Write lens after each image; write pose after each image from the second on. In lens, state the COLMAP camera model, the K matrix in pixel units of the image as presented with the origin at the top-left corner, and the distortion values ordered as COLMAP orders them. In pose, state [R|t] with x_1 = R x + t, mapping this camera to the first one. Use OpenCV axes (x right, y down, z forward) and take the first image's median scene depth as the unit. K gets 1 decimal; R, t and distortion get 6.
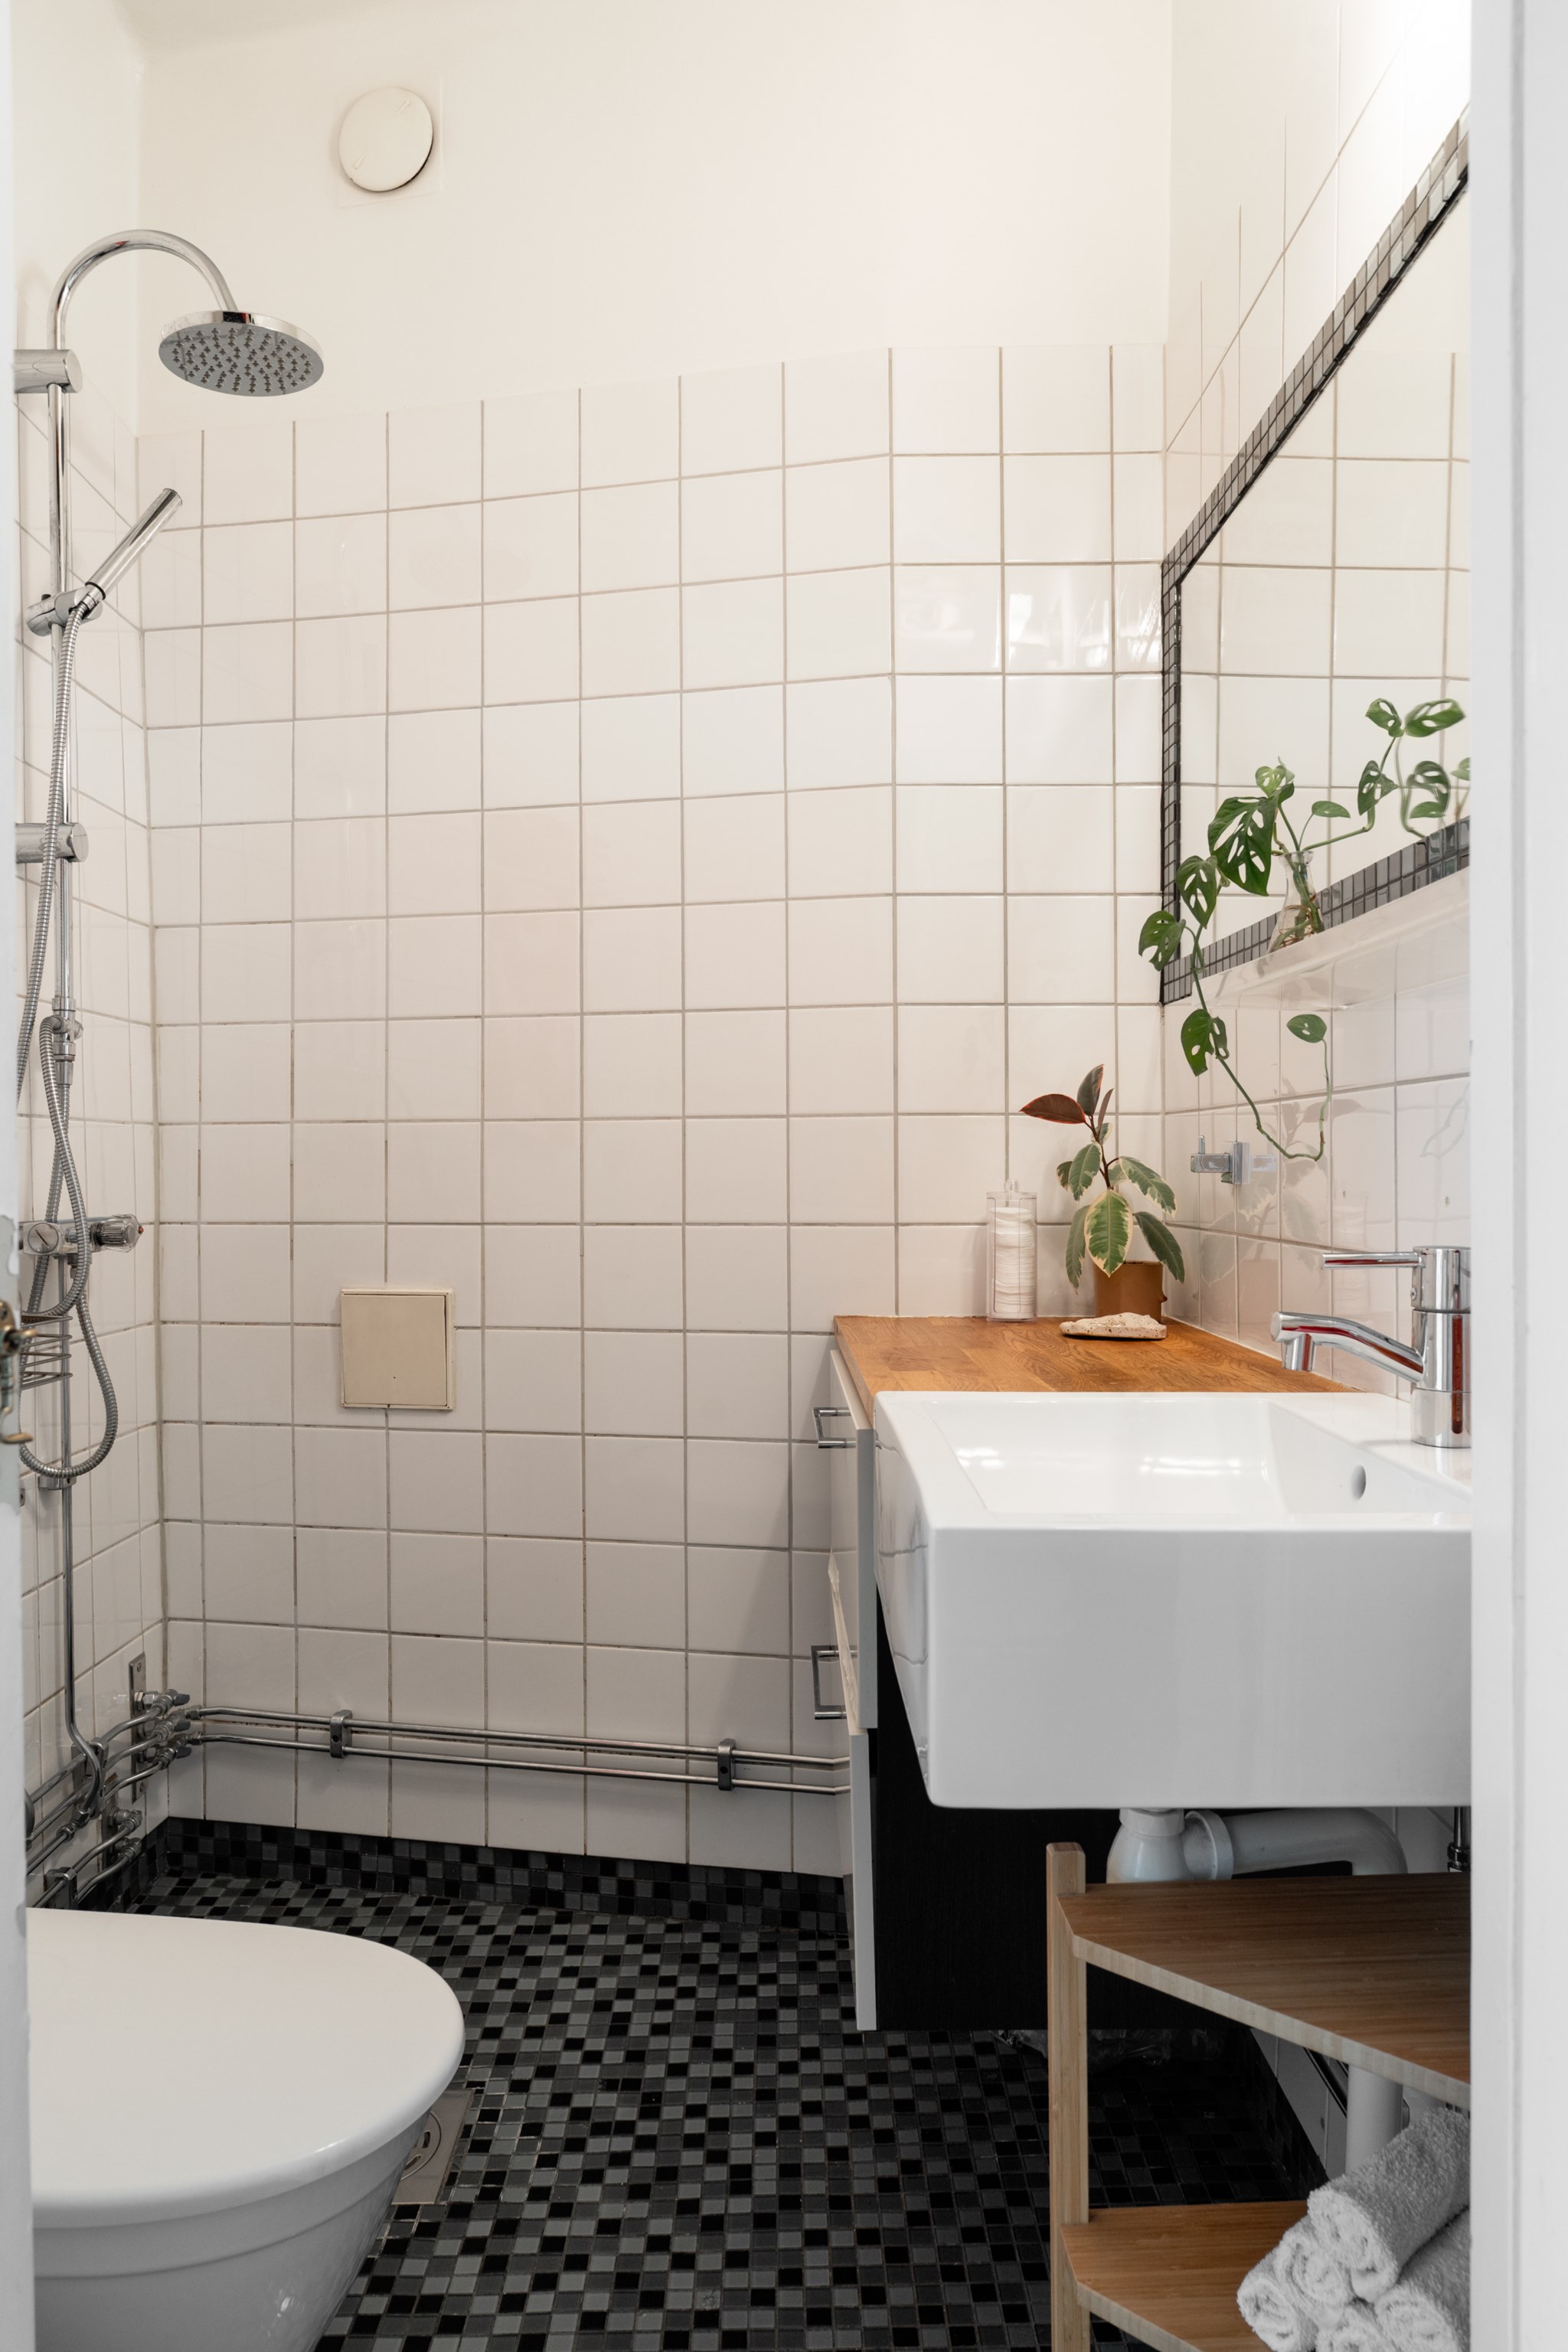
lens RADIAL K [[1526.8, 0, 784.0], [0, 1526.8, 1176.0], [0, 0, 1]] dist [-0.000310, 0.002402]
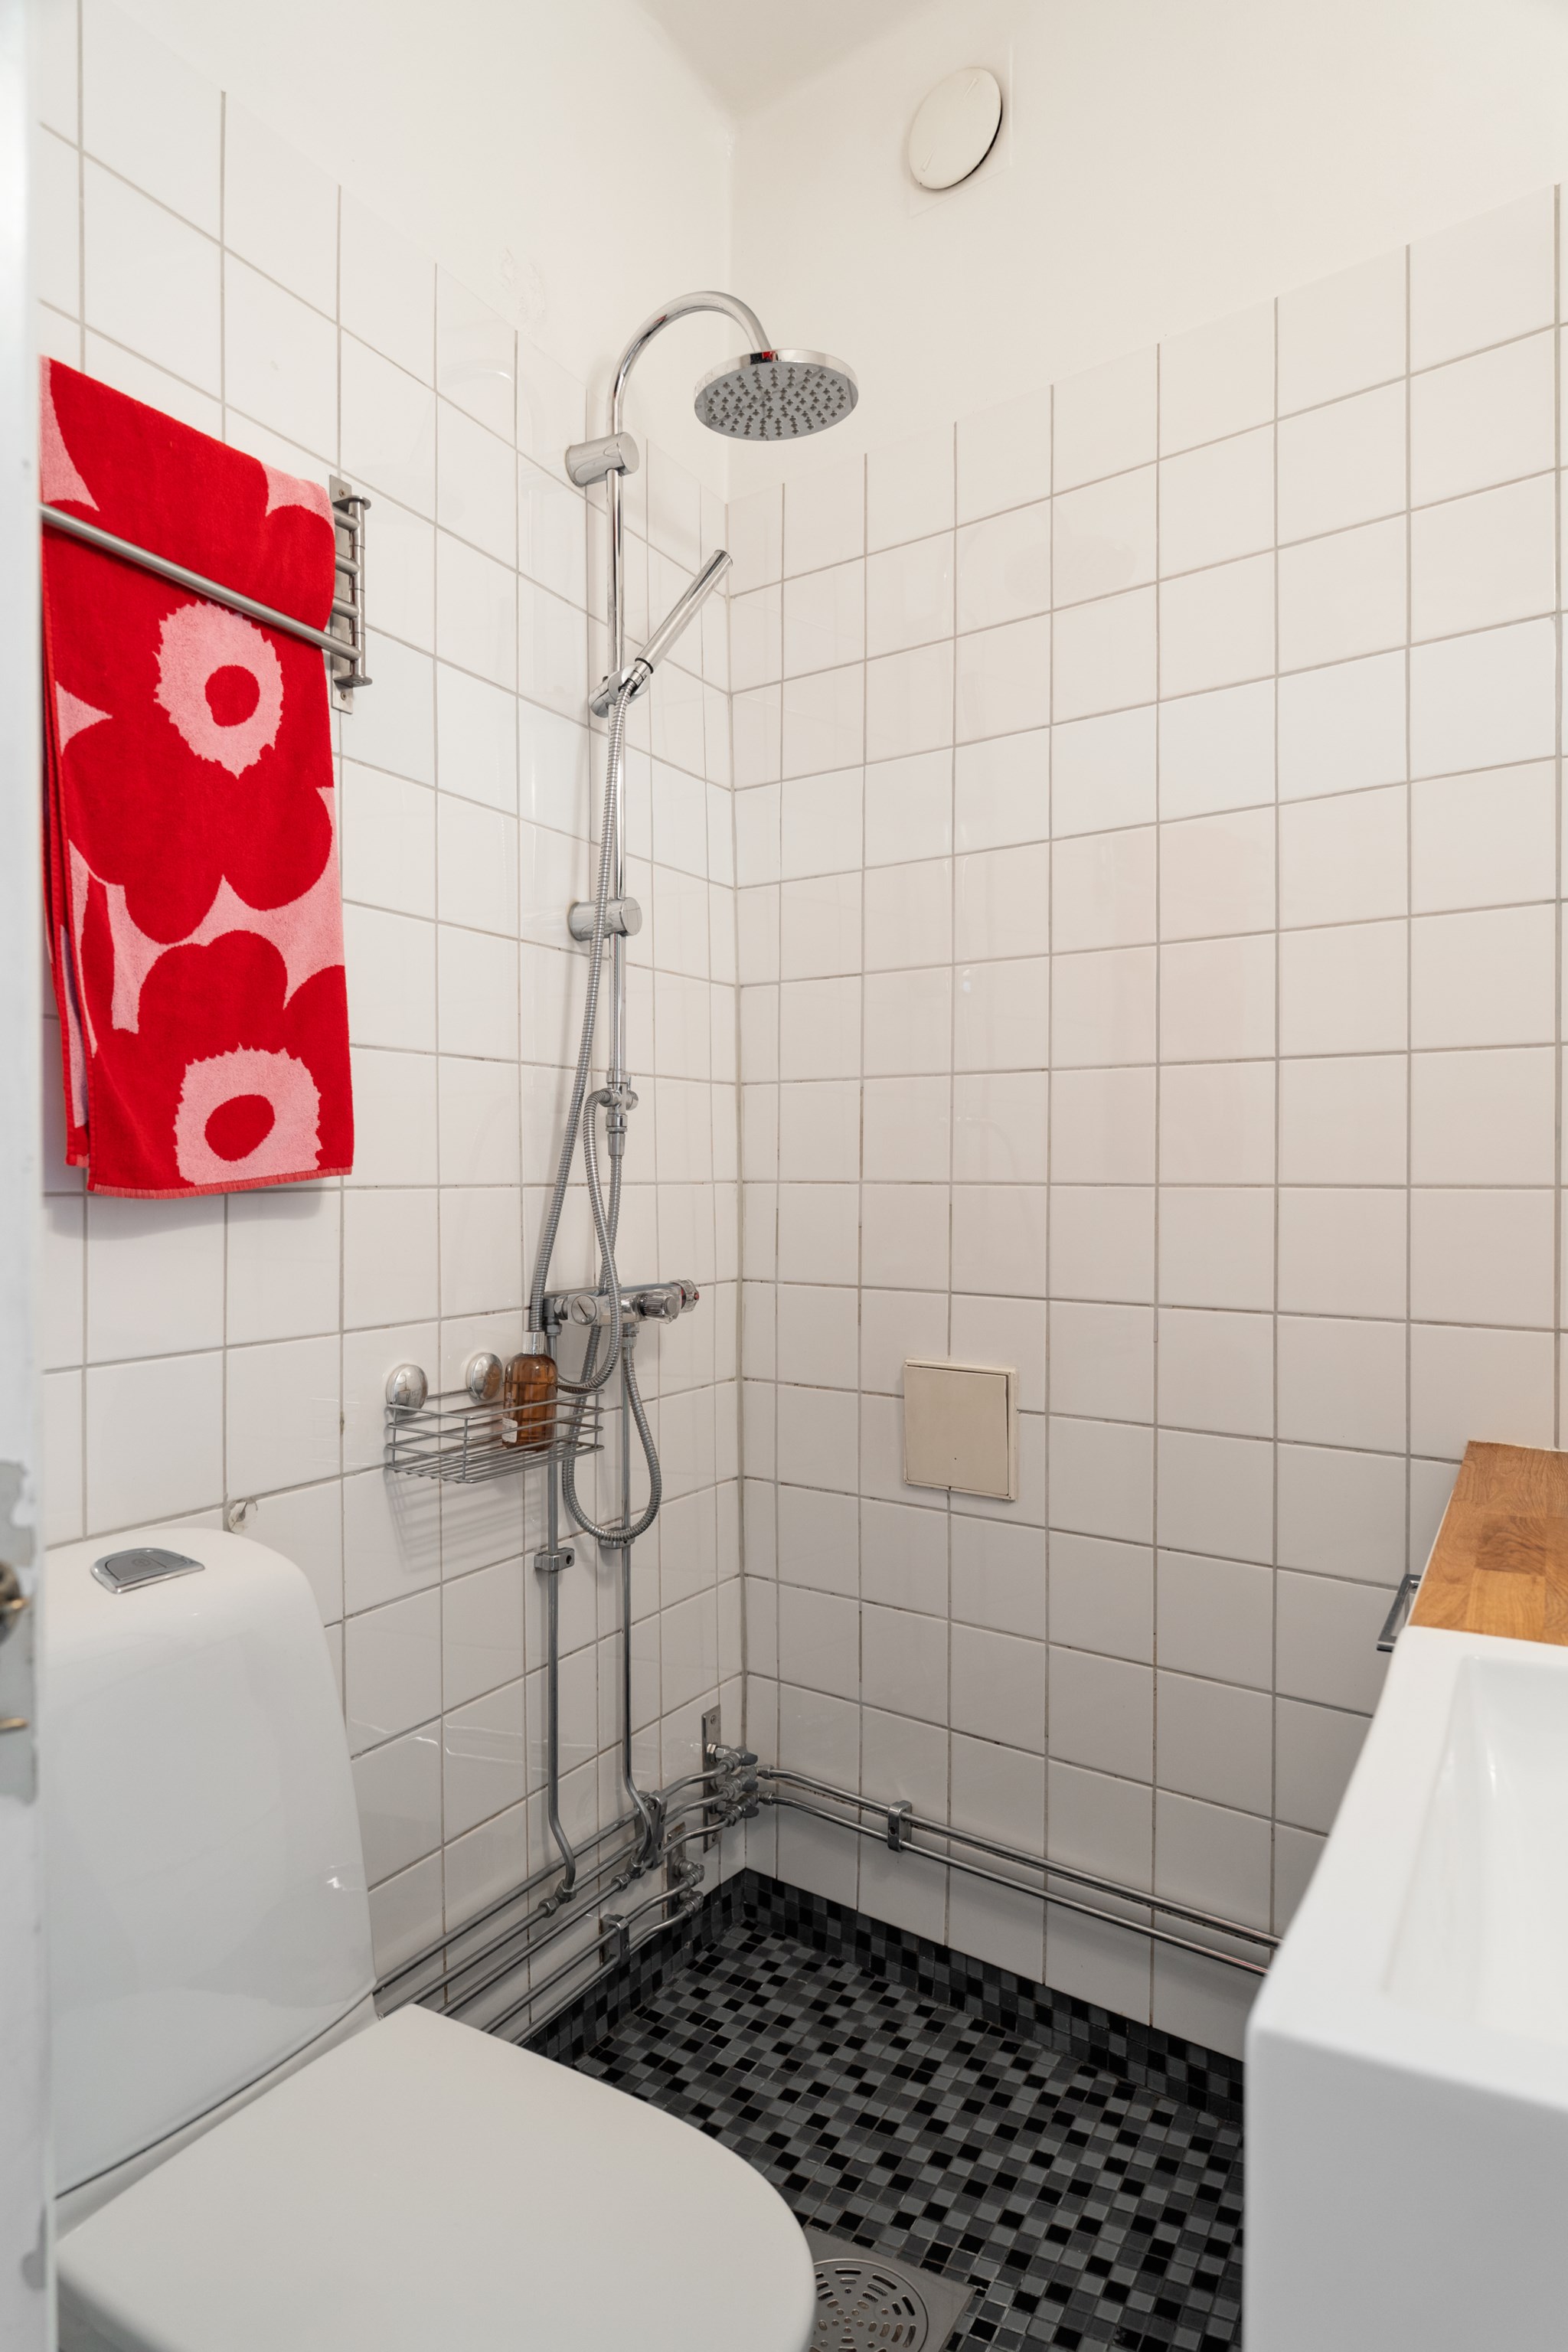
lens RADIAL K [[1488.9, 0, 784.0], [0, 1488.9, 1176.0], [0, 0, 1]] dist [-0.010642, 0.002748]
pose [[0.877644, 0.011980, -0.479163, 0.088123], [-0.009887, 0.999927, 0.006892, -0.046761], [0.479210, -0.001312, 0.877699, 0.157126]]
